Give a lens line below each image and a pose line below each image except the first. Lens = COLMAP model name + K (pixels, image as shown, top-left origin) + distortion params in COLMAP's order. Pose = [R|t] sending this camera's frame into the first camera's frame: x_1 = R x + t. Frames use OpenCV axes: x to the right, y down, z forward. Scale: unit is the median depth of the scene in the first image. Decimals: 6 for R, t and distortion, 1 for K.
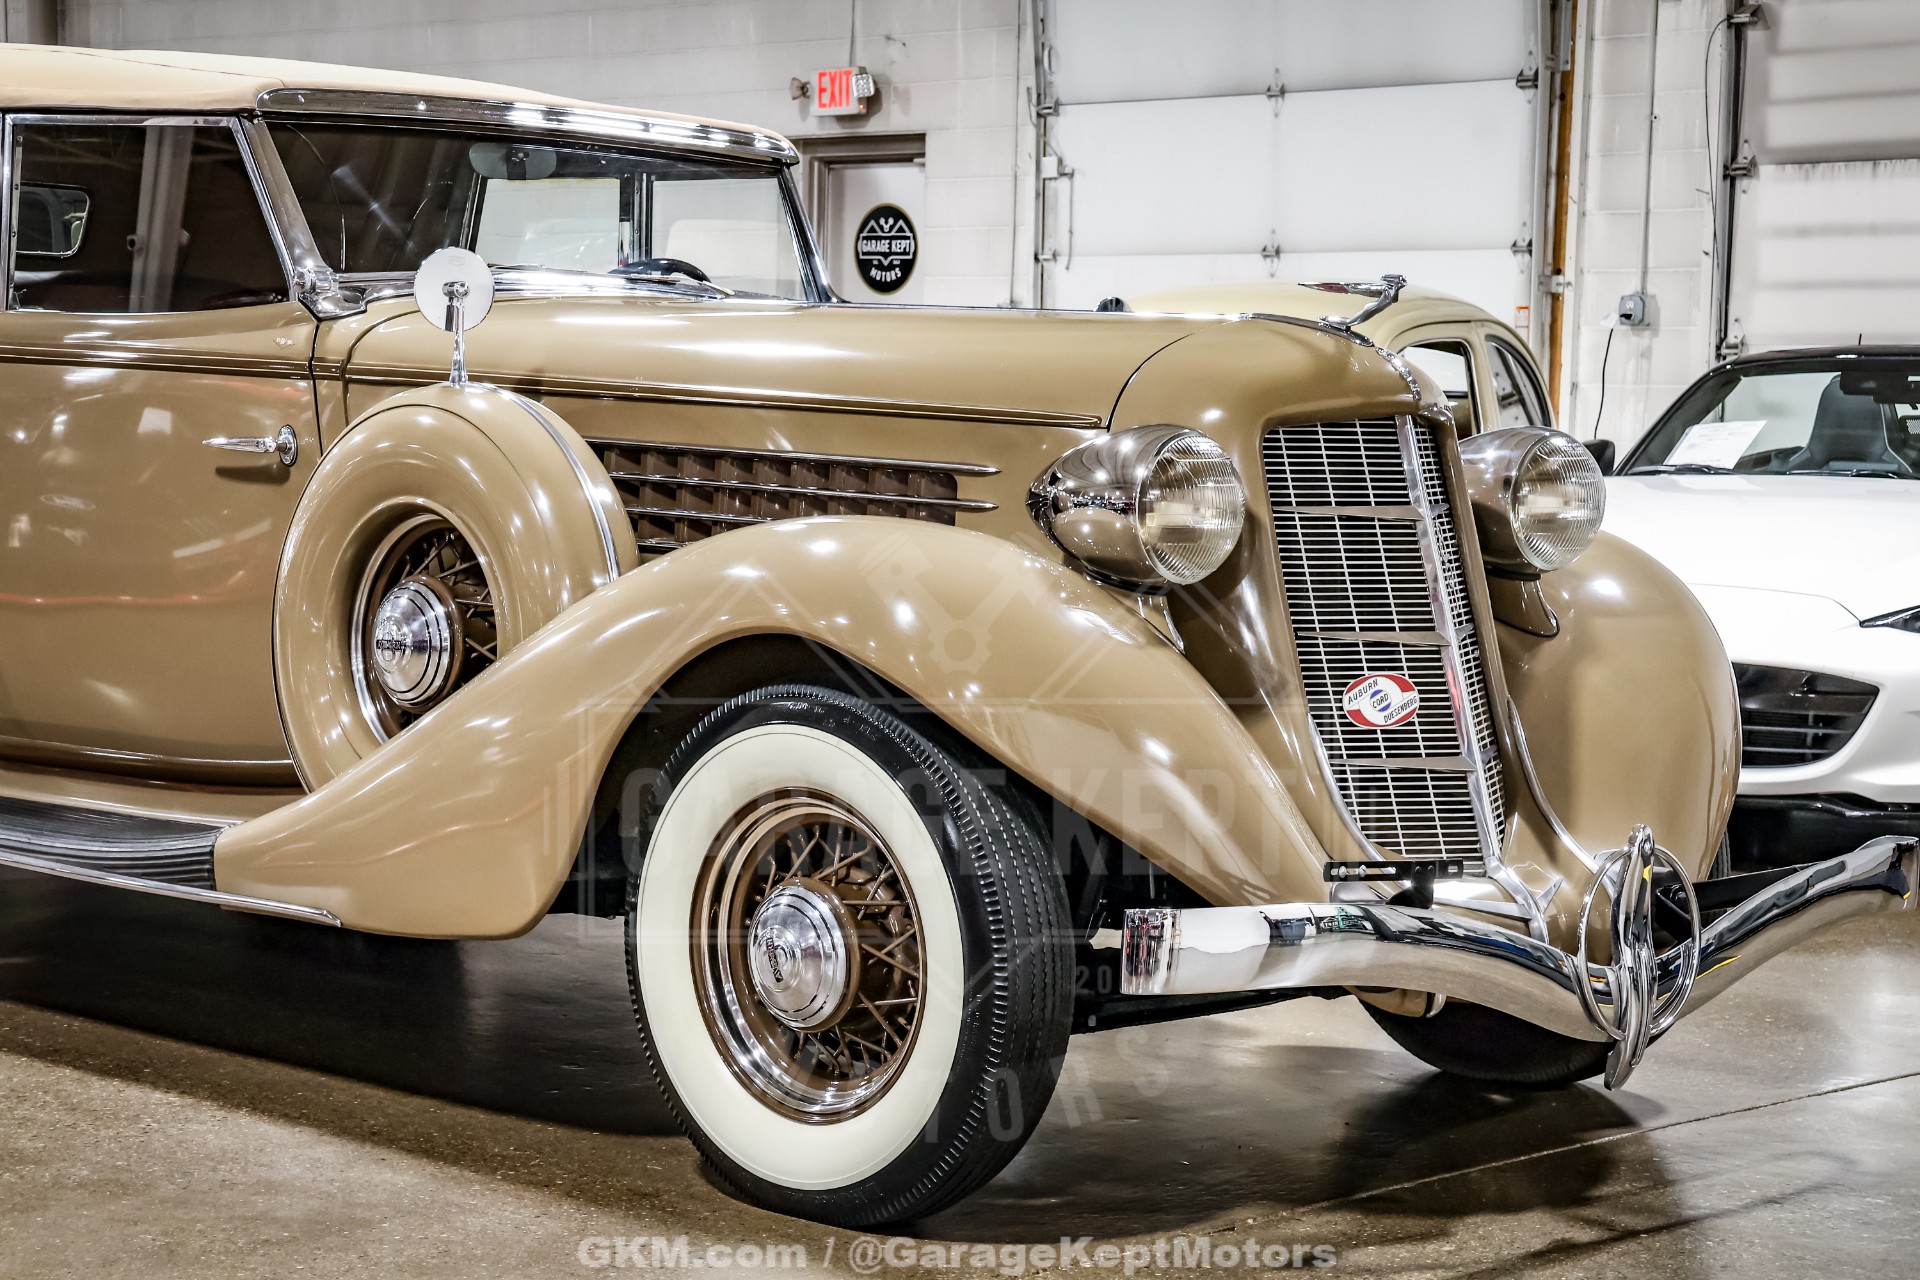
lens RADIAL K [[3651.6, 0, 955.0], [0, 3651.6, 642.6], [0, 0, 1]] dist [0.188221, 0.876488]
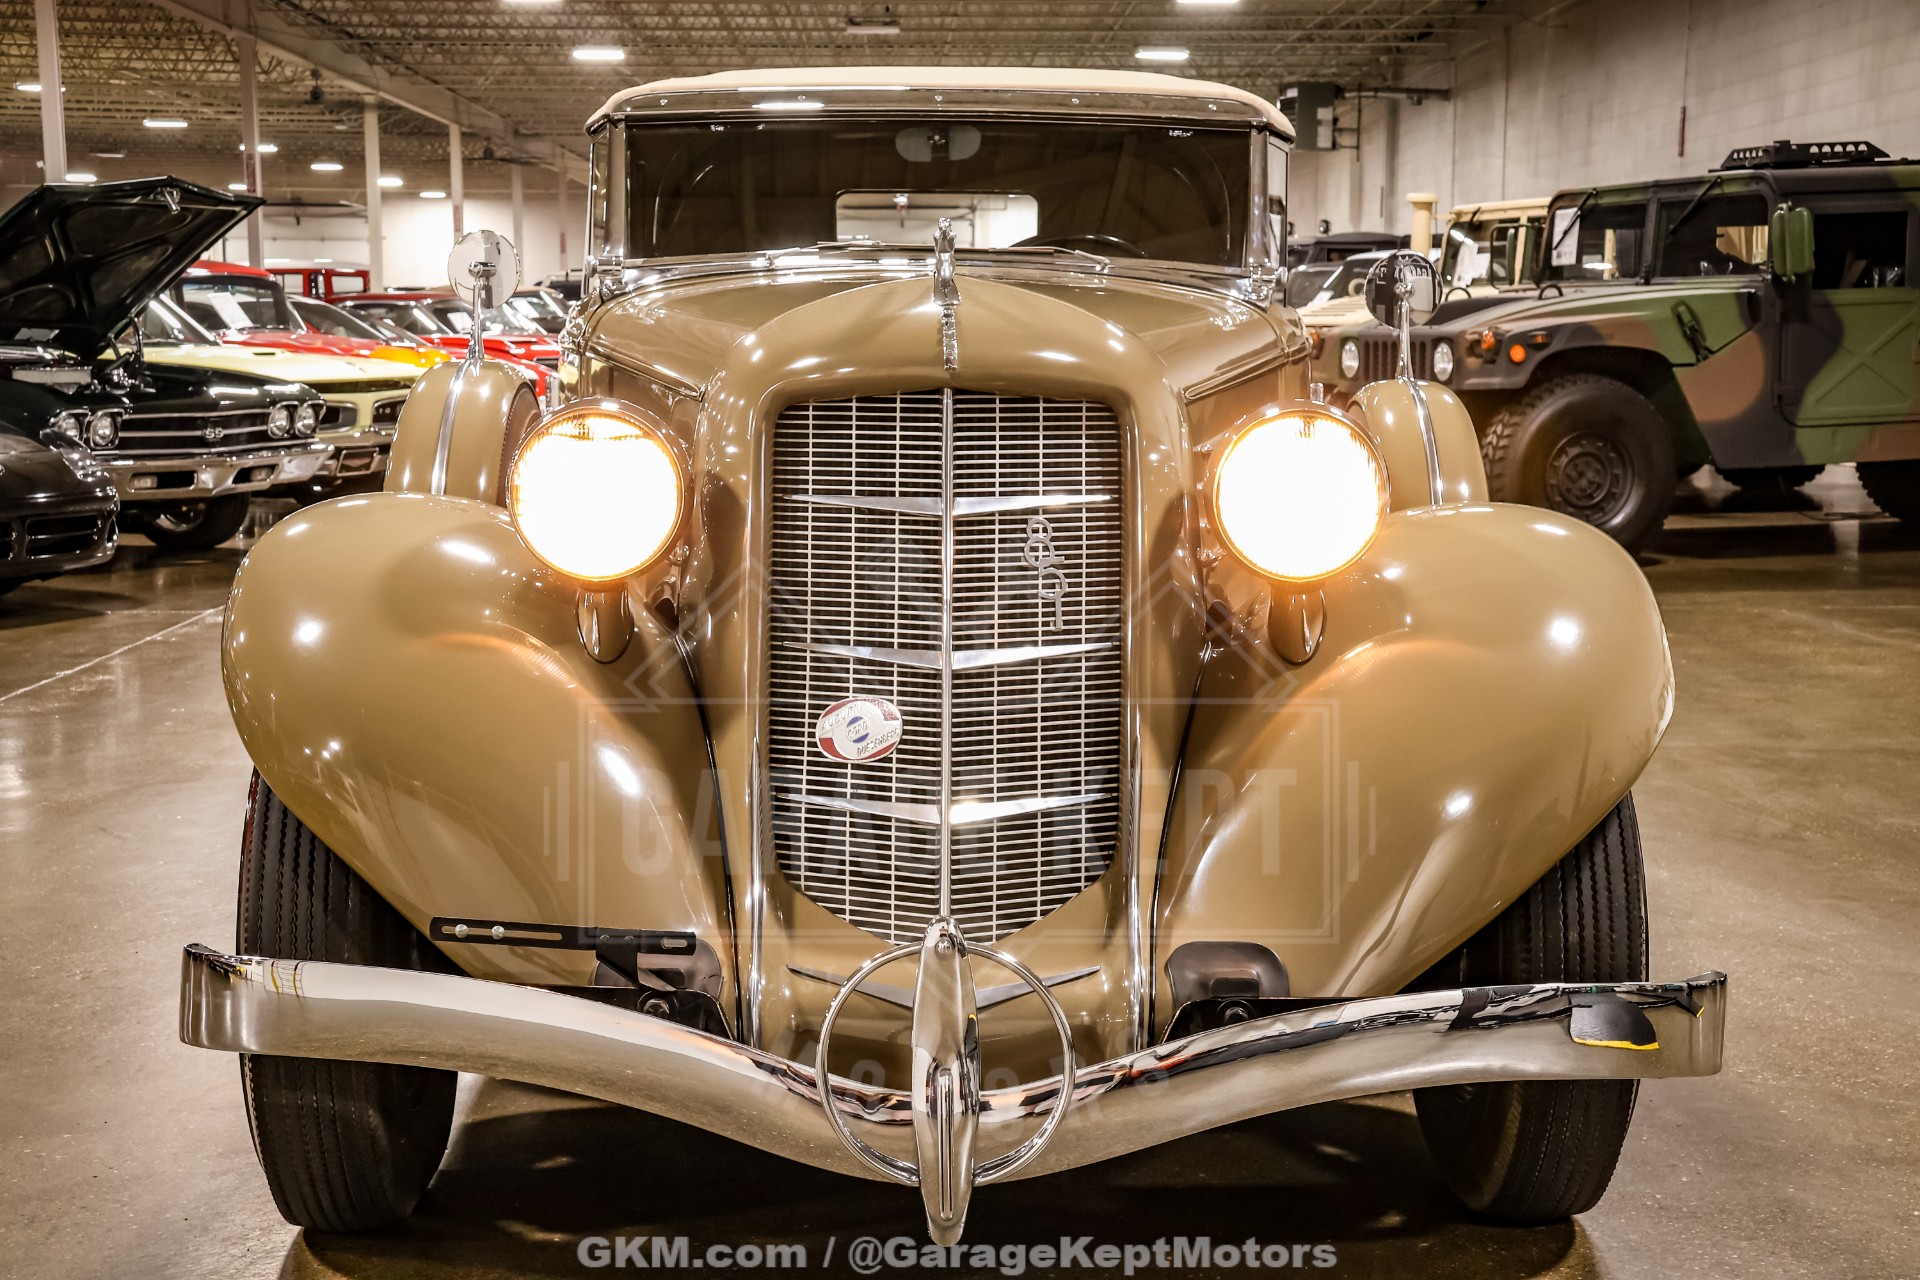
lens RADIAL K [[2732.4, 0, 960.0], [0, 2732.4, 640.0], [0, 0, 1]] dist [0.029741, 0.718191]
pose [[0.716712, 0.061501, -0.694653, 0.521649], [-0.037373, 0.998060, 0.049803, -0.033745], [0.696368, -0.009733, 0.717619, 0.522156]]
